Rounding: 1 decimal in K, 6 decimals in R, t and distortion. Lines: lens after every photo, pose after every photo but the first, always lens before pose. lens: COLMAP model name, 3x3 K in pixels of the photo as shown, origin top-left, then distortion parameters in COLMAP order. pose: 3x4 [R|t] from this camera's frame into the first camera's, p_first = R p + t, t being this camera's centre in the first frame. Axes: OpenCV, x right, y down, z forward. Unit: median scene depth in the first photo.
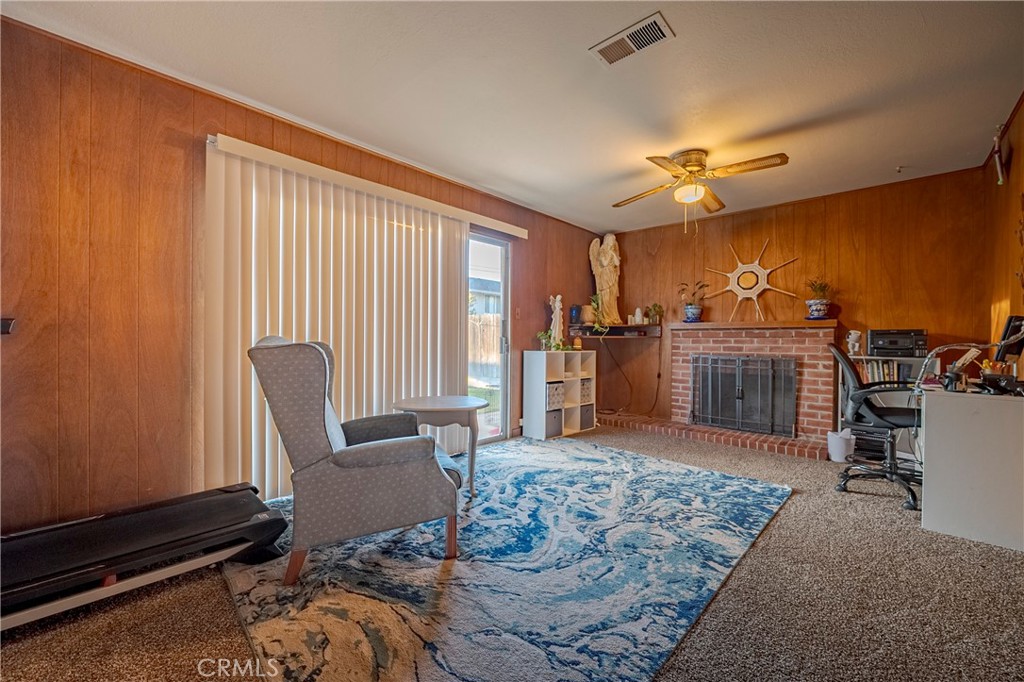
lens RADIAL K [[406.7, 0, 512.0], [0, 406.7, 341.0], [0, 0, 1]] dist [-0.014808, 0.000121]
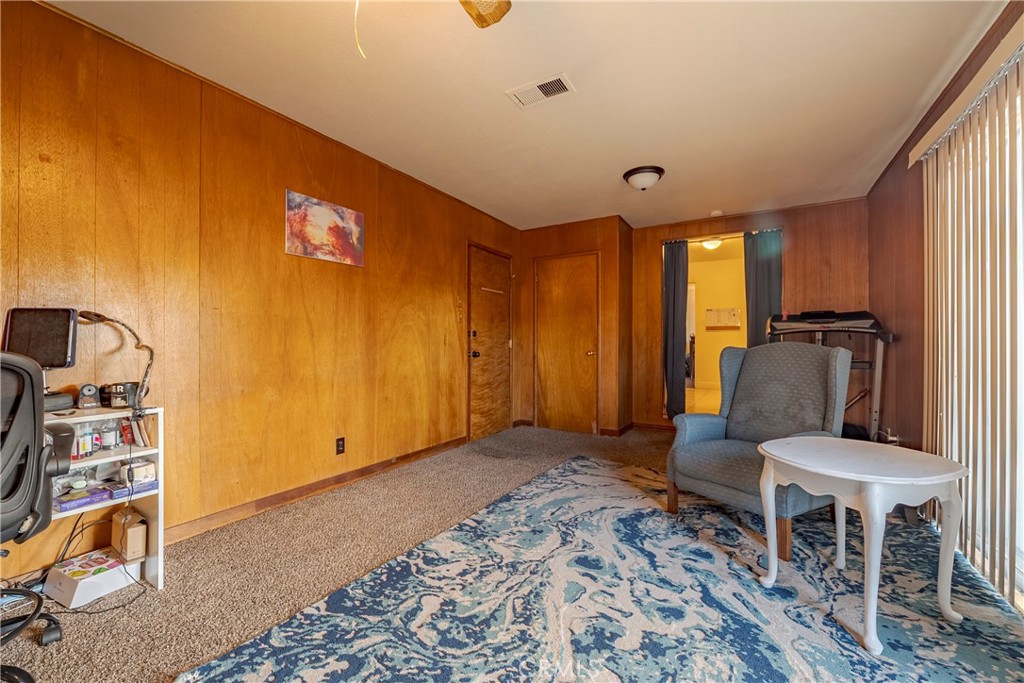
lens RADIAL K [[406.7, 0, 512.0], [0, 406.7, 341.5], [0, 0, 1]] dist [-0.014808, 0.000121]
pose [[-0.979511, -0.007144, -0.201262, 0.497870], [-0.007527, 0.999971, 0.001139, -0.007455], [0.201248, 0.002630, -0.979537, 1.754863]]
